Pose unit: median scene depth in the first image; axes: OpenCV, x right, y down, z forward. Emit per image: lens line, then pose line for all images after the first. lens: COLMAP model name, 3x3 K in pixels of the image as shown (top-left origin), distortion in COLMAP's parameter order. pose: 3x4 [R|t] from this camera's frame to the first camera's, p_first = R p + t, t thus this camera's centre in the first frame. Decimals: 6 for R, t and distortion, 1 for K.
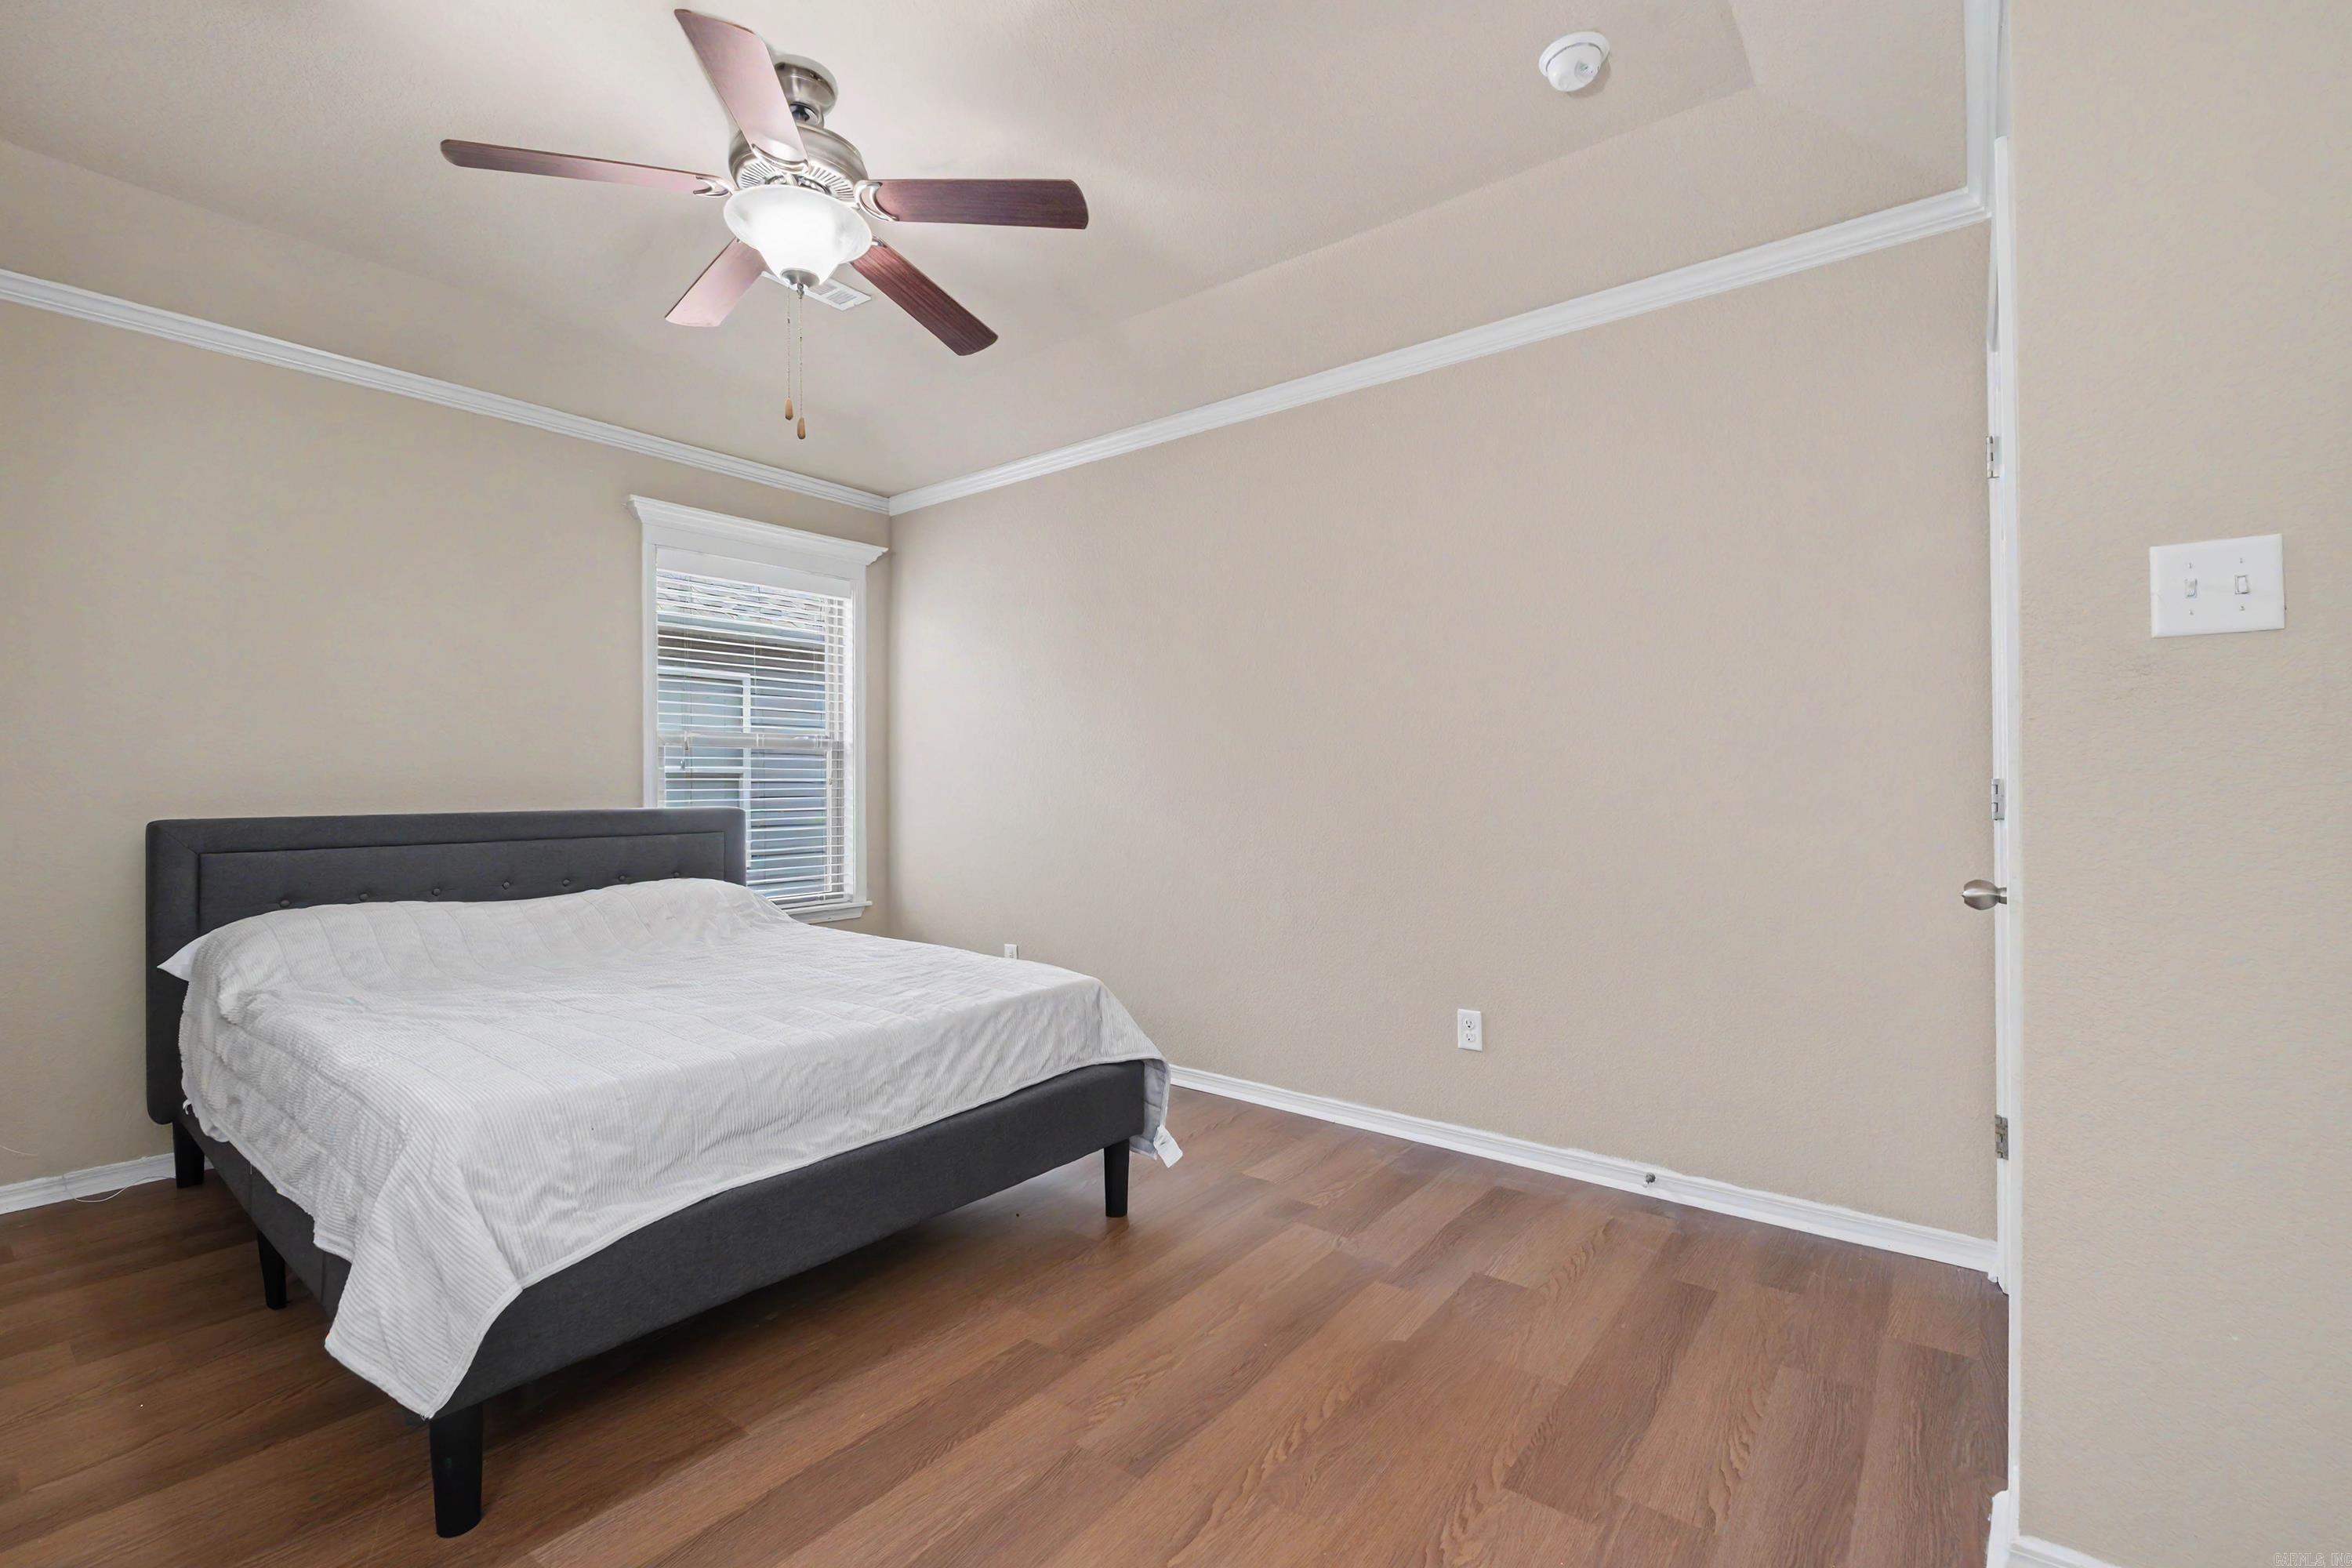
lens RADIAL K [[1015.6, 0, 1176.0], [0, 1015.6, 784.0], [0, 0, 1]] dist [0.000043, -0.000317]
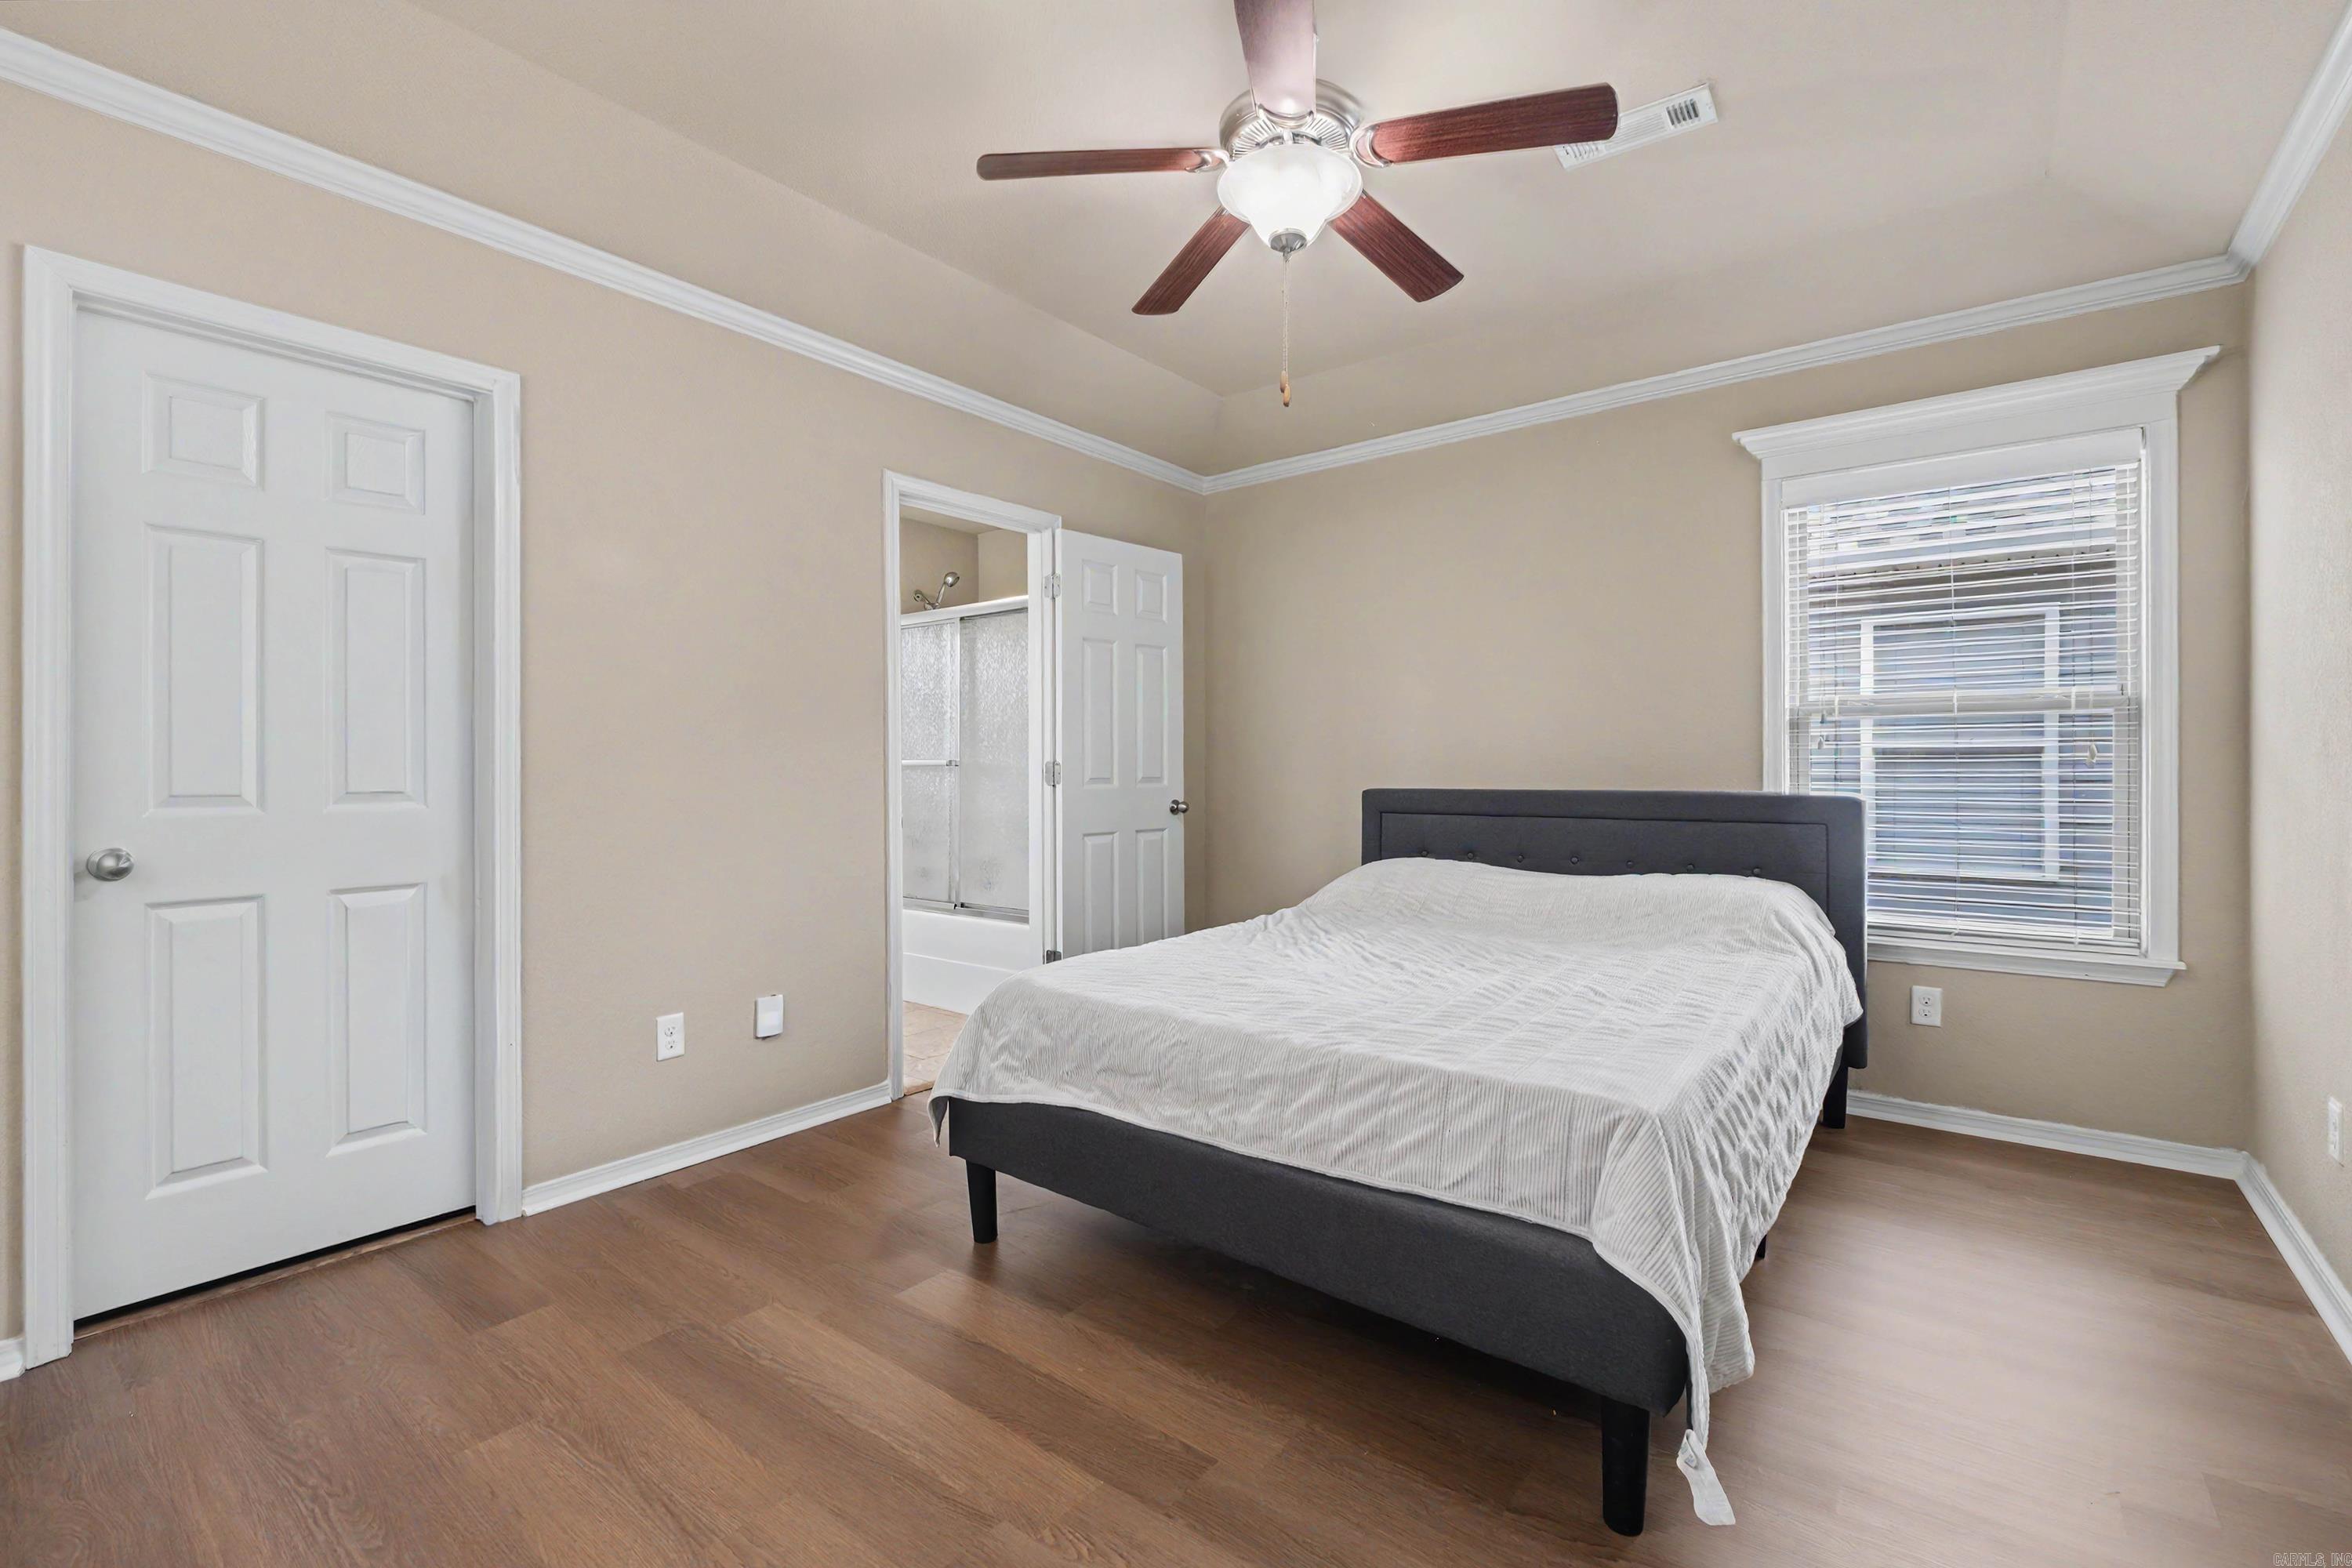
lens RADIAL K [[1035.4, 0, 1175.6], [0, 1035.4, 765.5], [0, 0, 1]] dist [0.003368, 0.000273]
pose [[0.009709, 0.005295, -0.999939, 0.542177], [0.000575, 0.999986, 0.005301, -0.005517], [0.999953, -0.000626, 0.009706, 0.777565]]
